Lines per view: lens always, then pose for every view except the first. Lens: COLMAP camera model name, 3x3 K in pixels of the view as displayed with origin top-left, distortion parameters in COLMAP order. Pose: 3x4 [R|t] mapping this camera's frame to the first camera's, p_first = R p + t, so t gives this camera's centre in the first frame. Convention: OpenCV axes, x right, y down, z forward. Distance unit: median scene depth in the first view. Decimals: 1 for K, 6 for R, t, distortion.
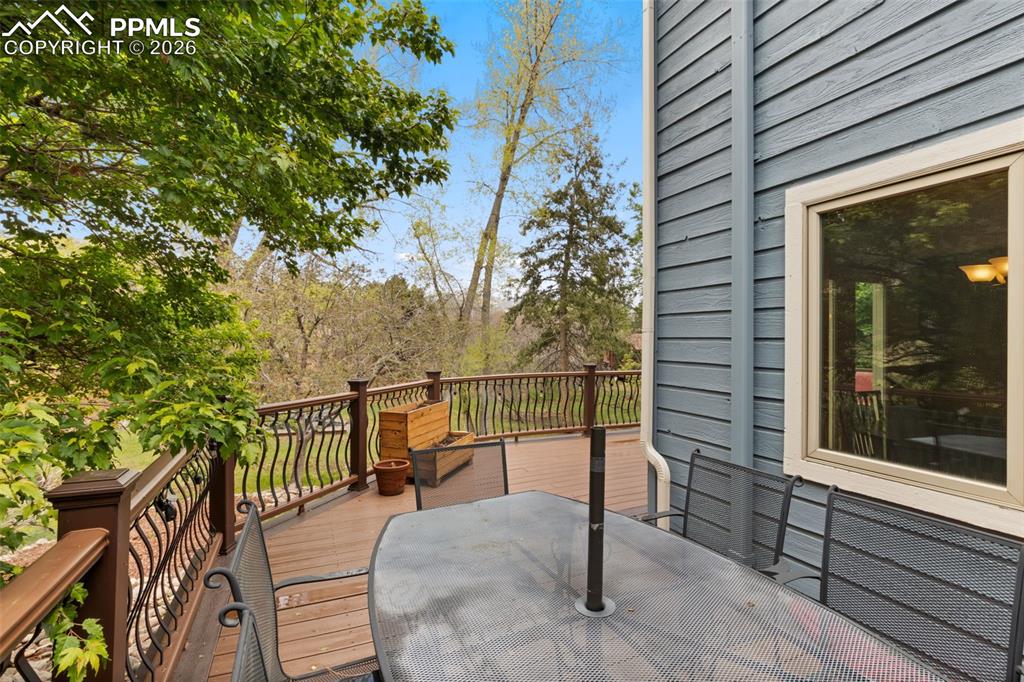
lens RADIAL K [[477.5, 0, 510.0], [0, 477.5, 337.6], [0, 0, 1]] dist [-0.005630, -0.000199]
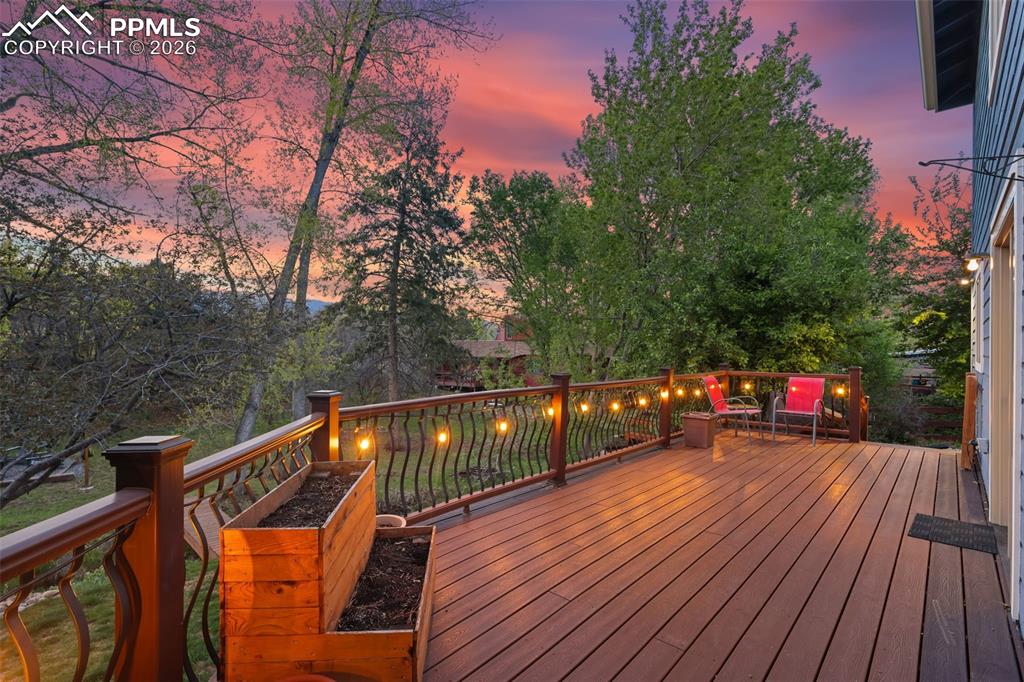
lens RADIAL K [[477.5, 0, 515.8], [0, 477.5, 343.7], [0, 0, 1]] dist [-0.005630, -0.000199]
pose [[0.911829, 0.007295, 0.410505, -0.041484], [-0.006562, 0.999973, -0.003193, 0.004371], [-0.410518, 0.000218, 0.911853, 0.113610]]
